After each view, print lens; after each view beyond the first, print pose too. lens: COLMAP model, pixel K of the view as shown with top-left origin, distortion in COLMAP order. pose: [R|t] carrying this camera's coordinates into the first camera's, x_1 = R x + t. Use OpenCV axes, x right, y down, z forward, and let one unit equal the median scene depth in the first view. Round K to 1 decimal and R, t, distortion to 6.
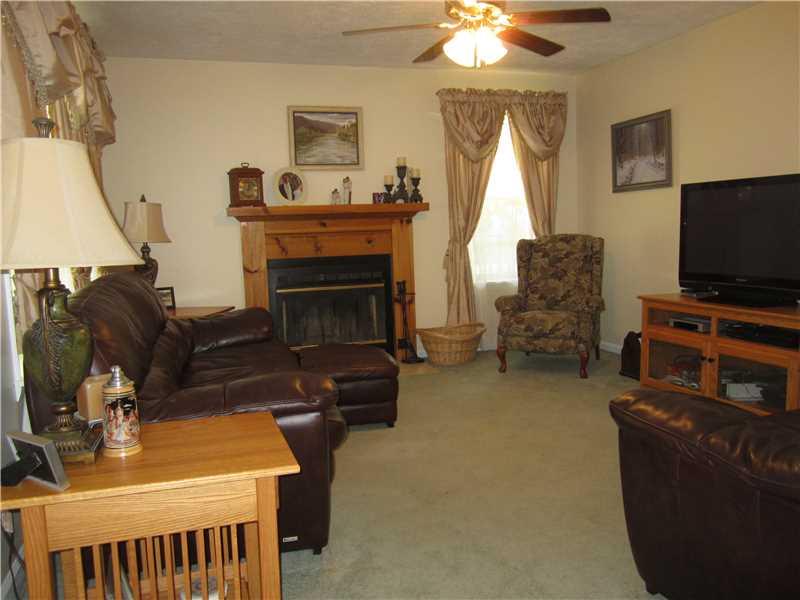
lens RADIAL K [[661.6, 0, 401.4], [0, 661.6, 301.9], [0, 0, 1]] dist [0.002513, -0.010983]
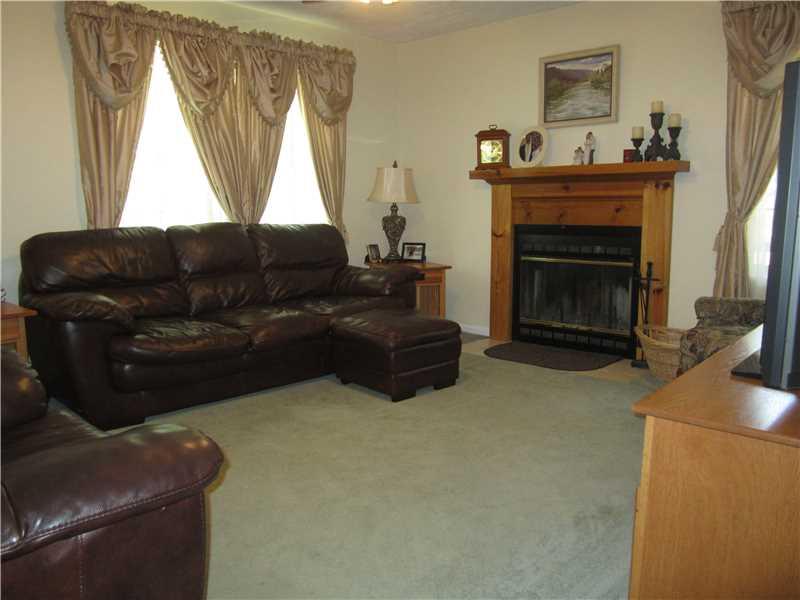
lens RADIAL K [[661.6, 0, 401.7], [0, 661.6, 298.0], [0, 0, 1]] dist [0.002513, -0.010983]
pose [[0.501713, 0.149490, -0.852019, 0.549059], [-0.109966, 0.987985, 0.108592, -0.044085], [0.858016, 0.039211, 0.512124, 0.364981]]
